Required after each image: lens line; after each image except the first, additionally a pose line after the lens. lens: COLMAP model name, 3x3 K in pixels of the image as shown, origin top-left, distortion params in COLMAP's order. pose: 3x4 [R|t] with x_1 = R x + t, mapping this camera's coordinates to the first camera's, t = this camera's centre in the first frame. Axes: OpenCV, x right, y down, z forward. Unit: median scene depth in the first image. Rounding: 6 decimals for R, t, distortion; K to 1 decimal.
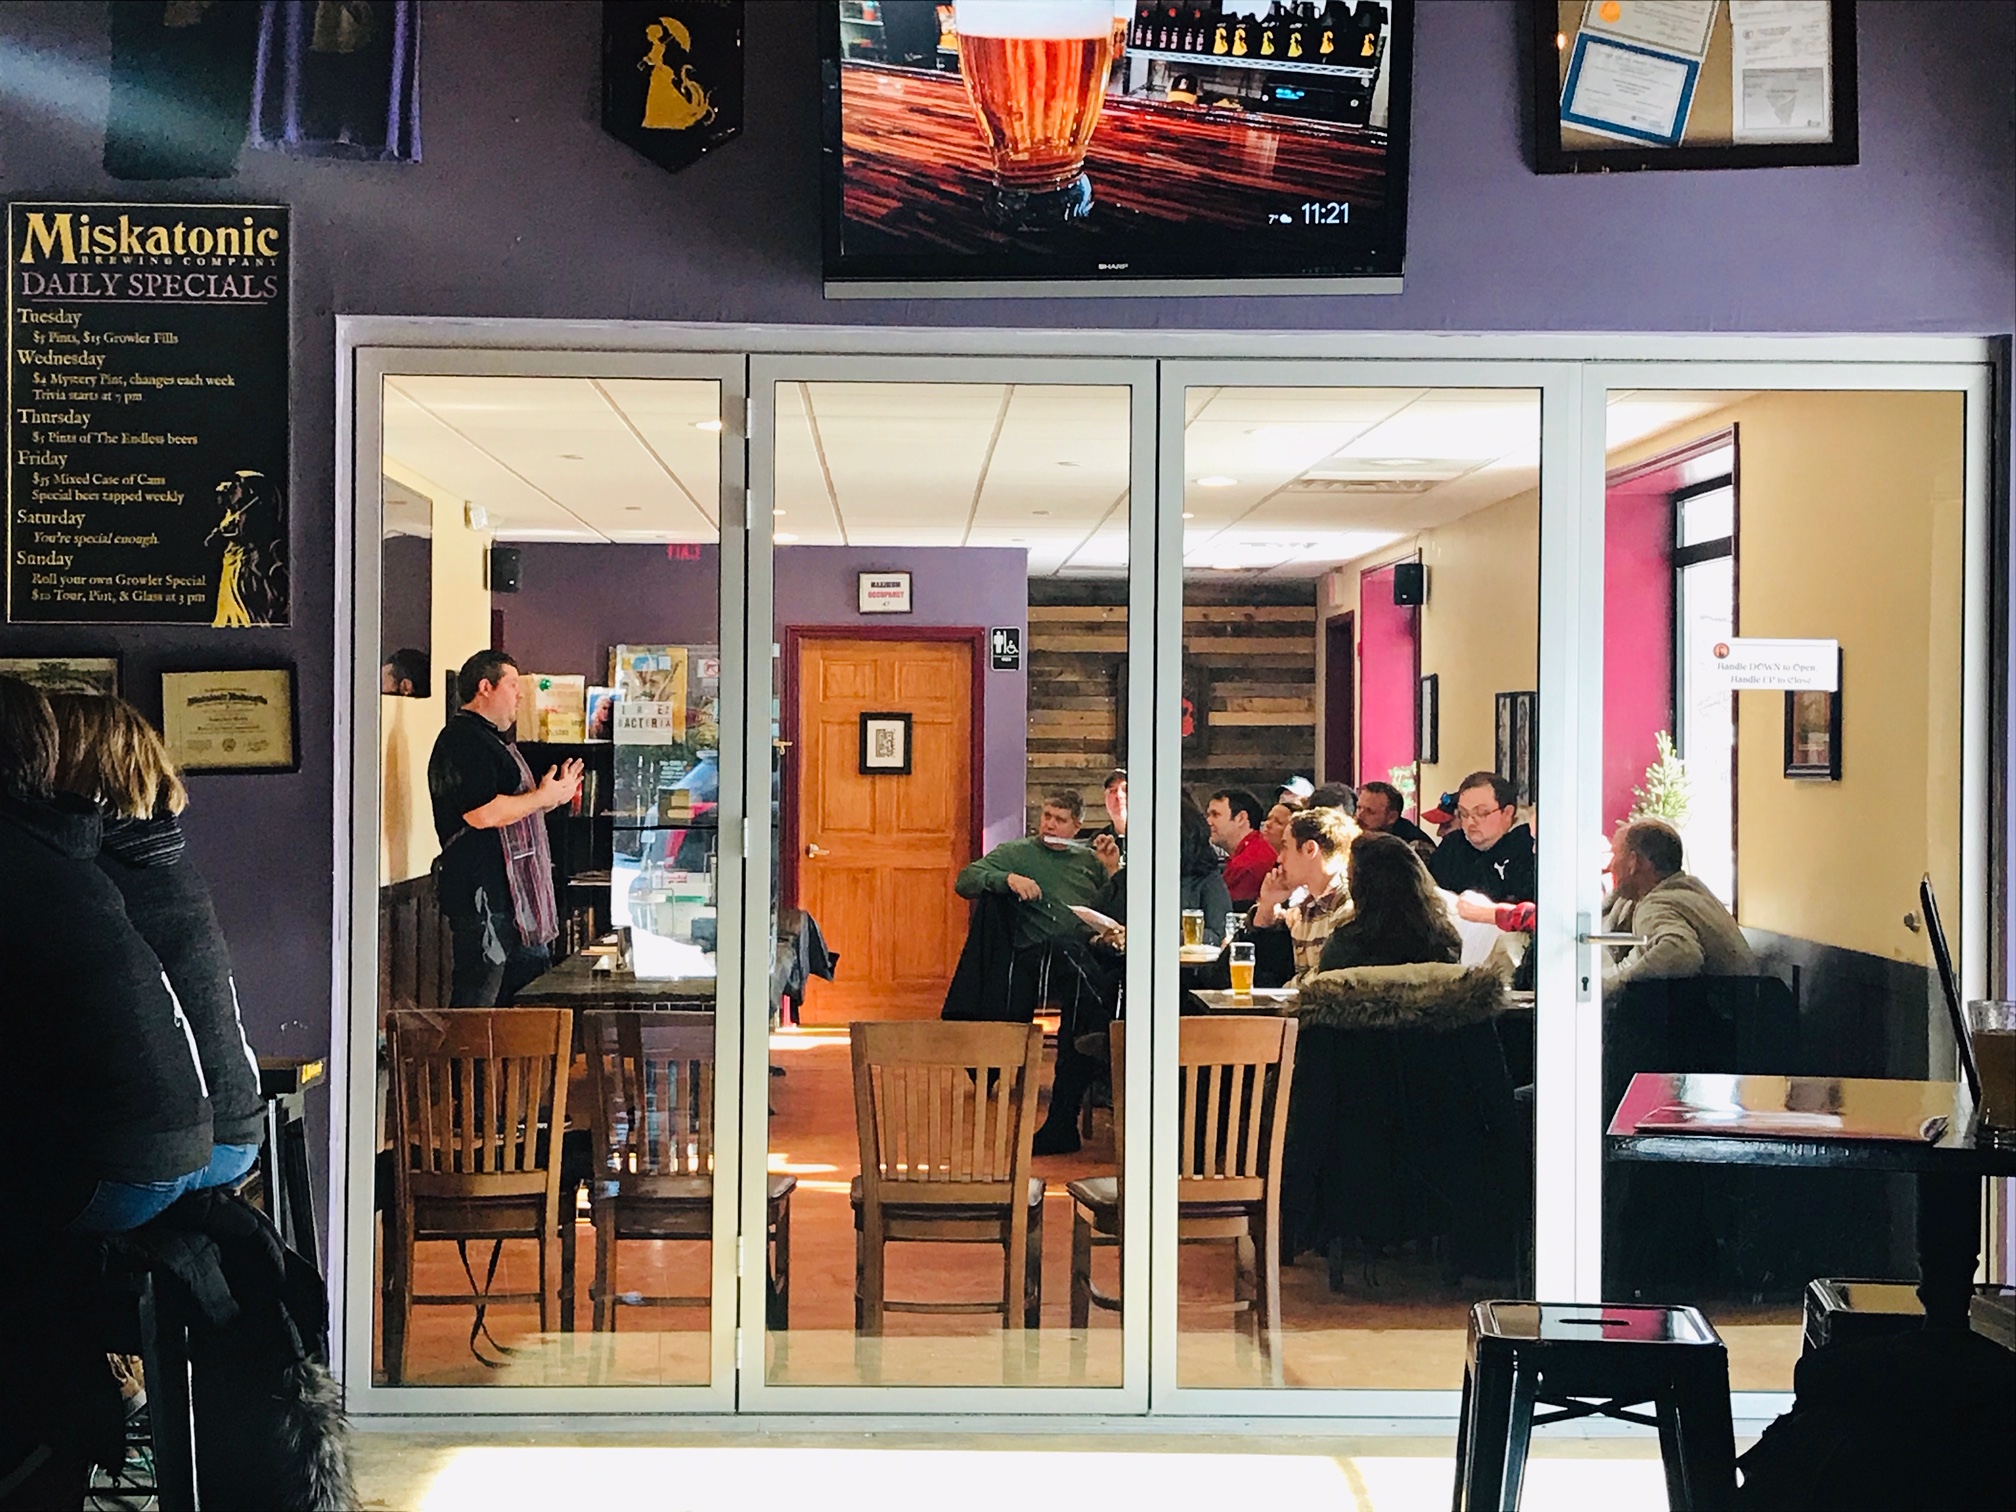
lens RADIAL K [[3185.4, 0, 1008.0], [0, 3185.4, 756.0], [0, 0, 1]] dist [0.009998, 0.003533]
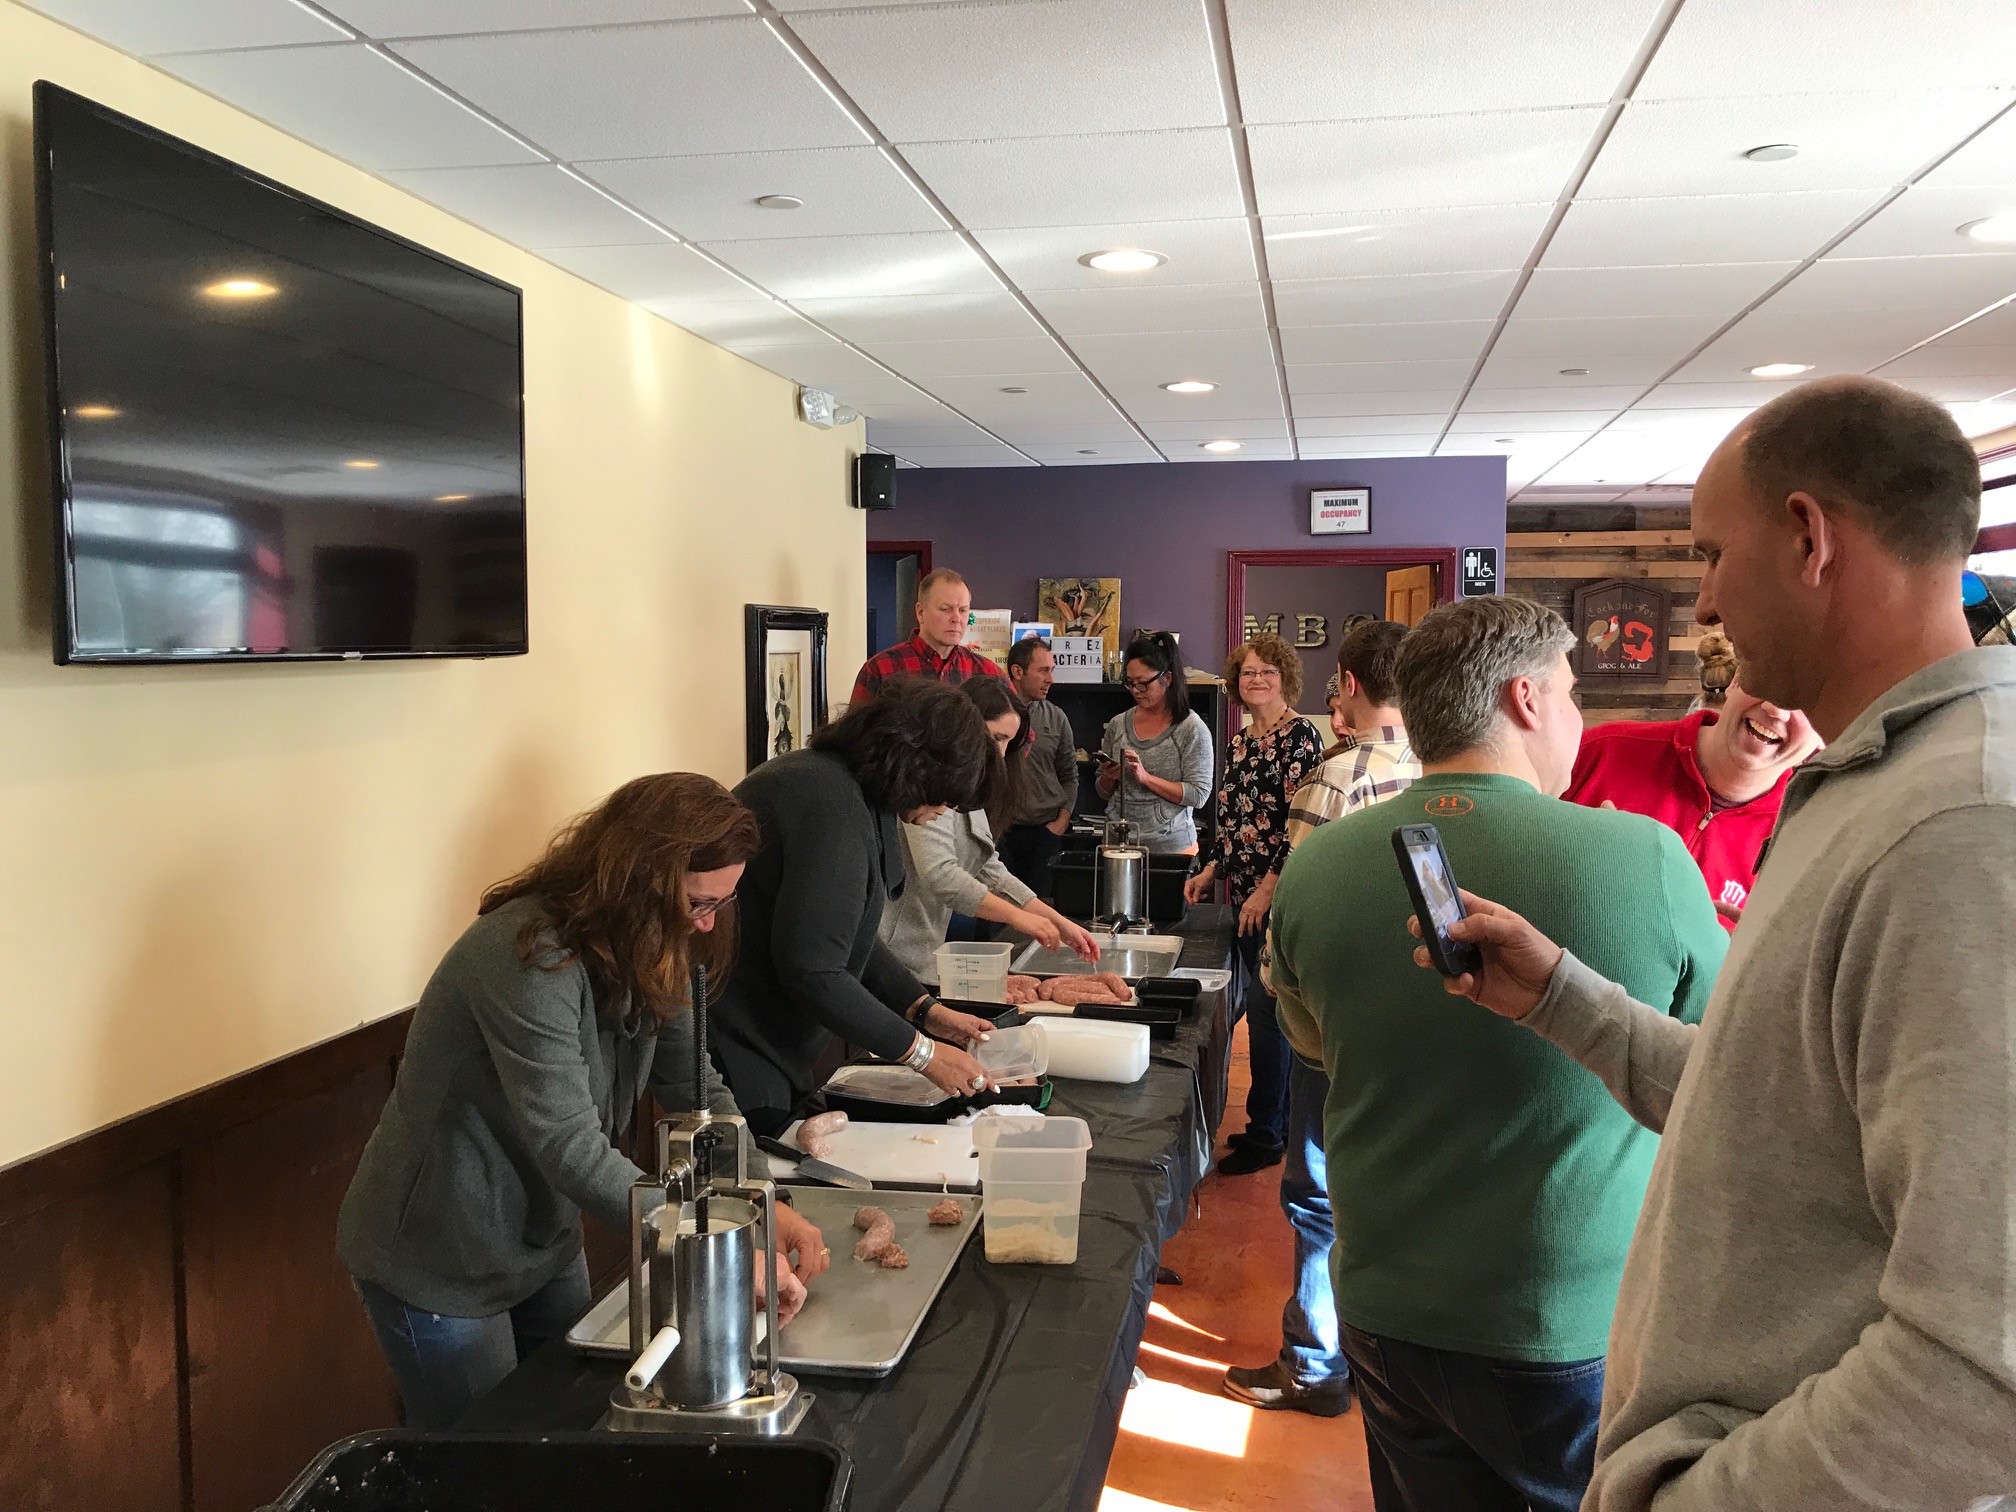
lens RADIAL K [[1642.7, 0, 1008.0], [0, 1642.7, 756.0], [0, 0, 1]] dist [-0.001060, -0.001141]
pose [[0.974678, 0.007147, -0.223499, -0.025981], [0.007560, 0.997865, 0.064876, -0.013410], [0.223486, -0.064923, 0.972543, 0.526428]]
